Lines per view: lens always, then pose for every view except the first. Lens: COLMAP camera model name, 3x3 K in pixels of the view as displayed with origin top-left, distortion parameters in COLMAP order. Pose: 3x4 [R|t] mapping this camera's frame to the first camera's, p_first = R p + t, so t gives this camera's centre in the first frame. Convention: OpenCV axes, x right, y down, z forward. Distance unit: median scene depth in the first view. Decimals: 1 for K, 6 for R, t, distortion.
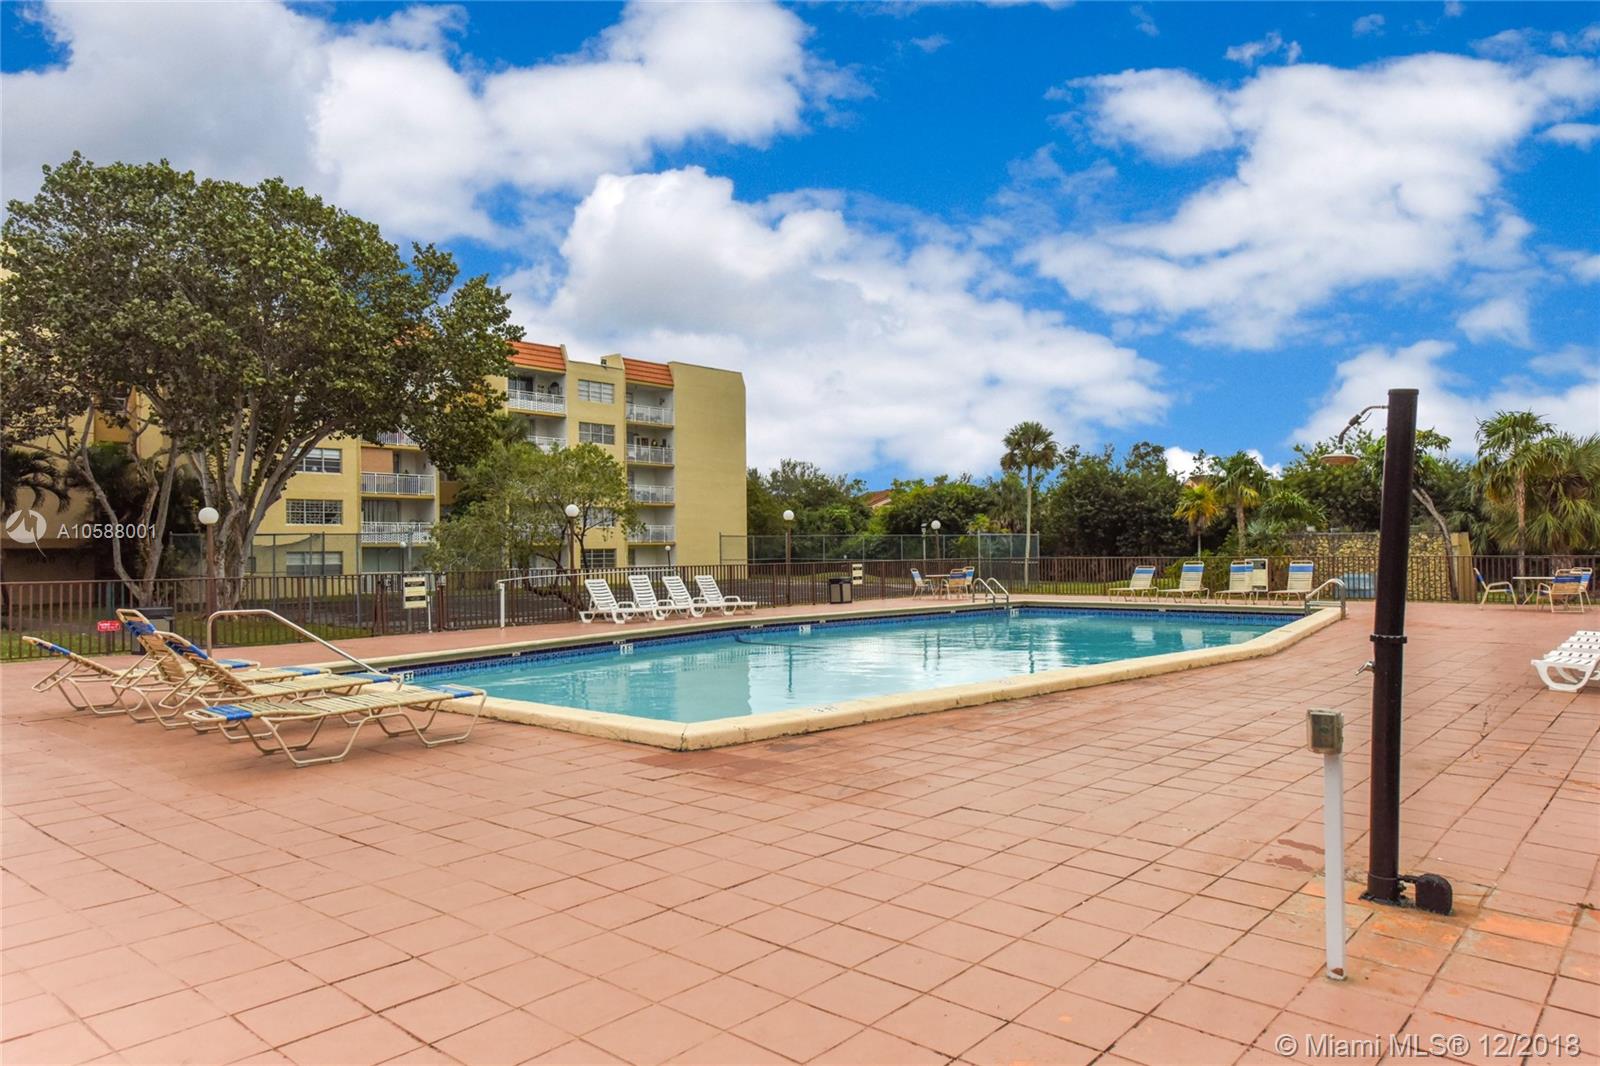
lens RADIAL K [[1094.0, 0, 803.7], [0, 1094.0, 535.4], [0, 0, 1]] dist [-0.004164, 0.007573]
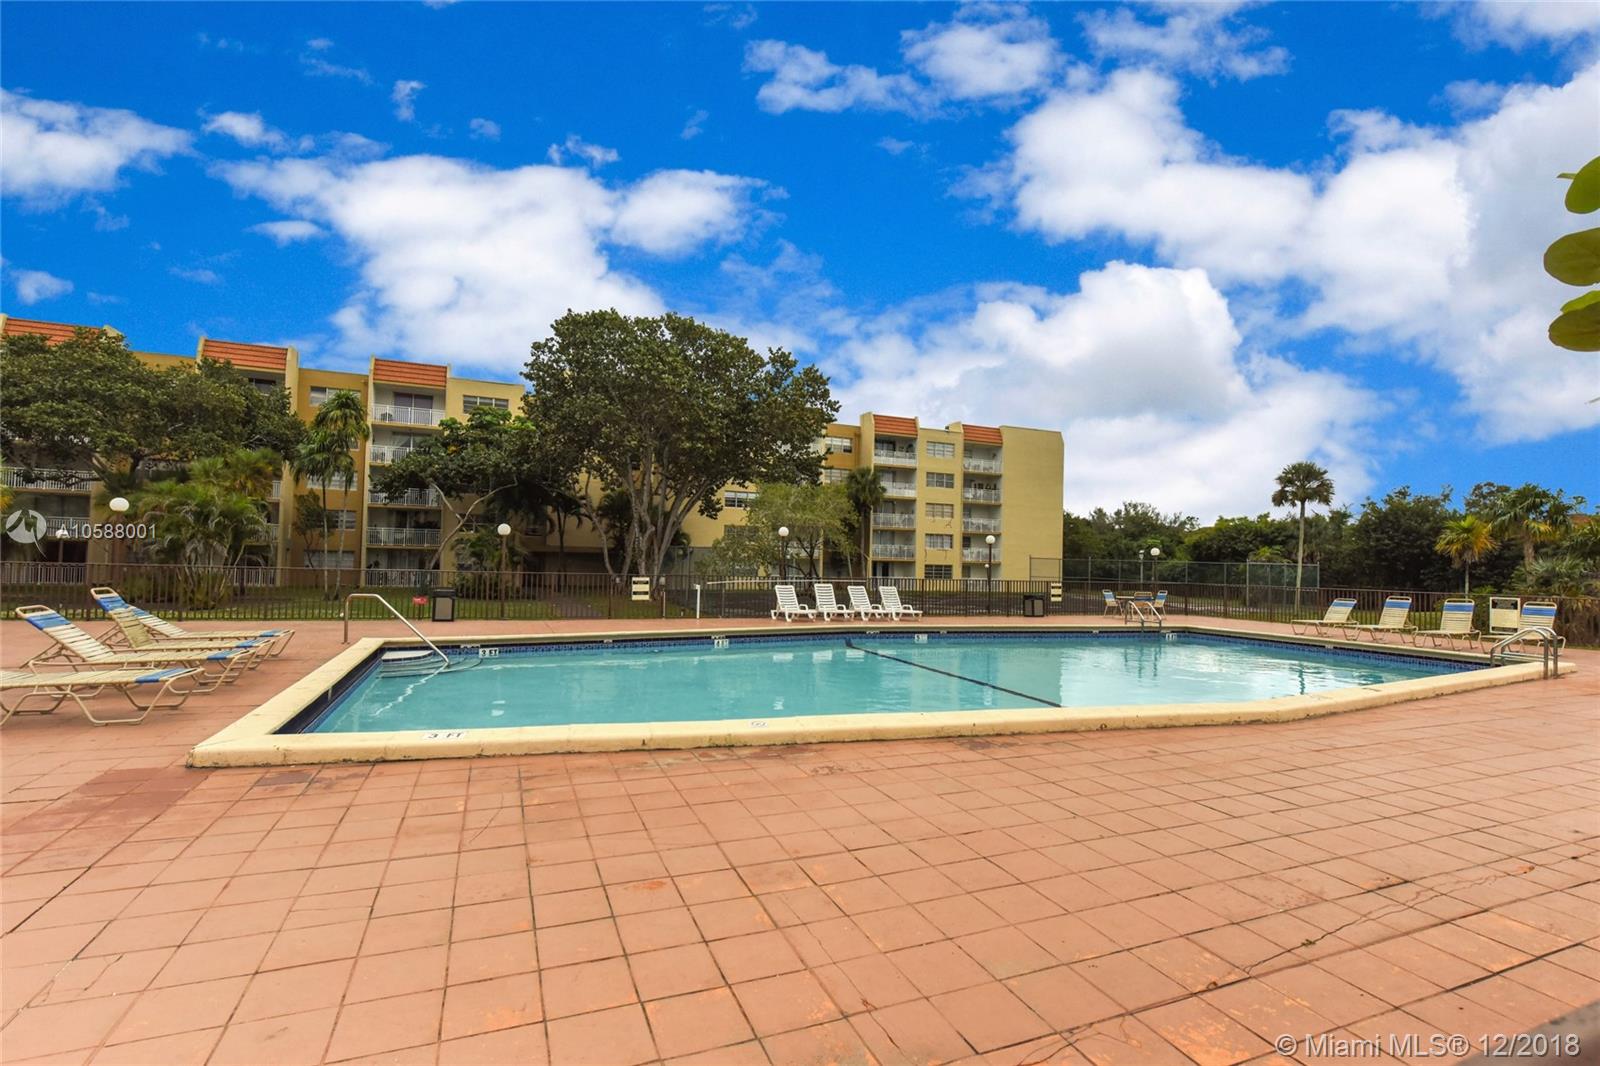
lens RADIAL K [[752.2, 0, 802.7], [0, 752.2, 535.4], [0, 0, 1]] dist [0.003071, -0.000187]
pose [[0.891534, 0.016244, -0.452663, 0.103391], [-0.028549, 0.999385, -0.020364, -0.000380], [0.452053, 0.031079, 0.891449, 0.105094]]
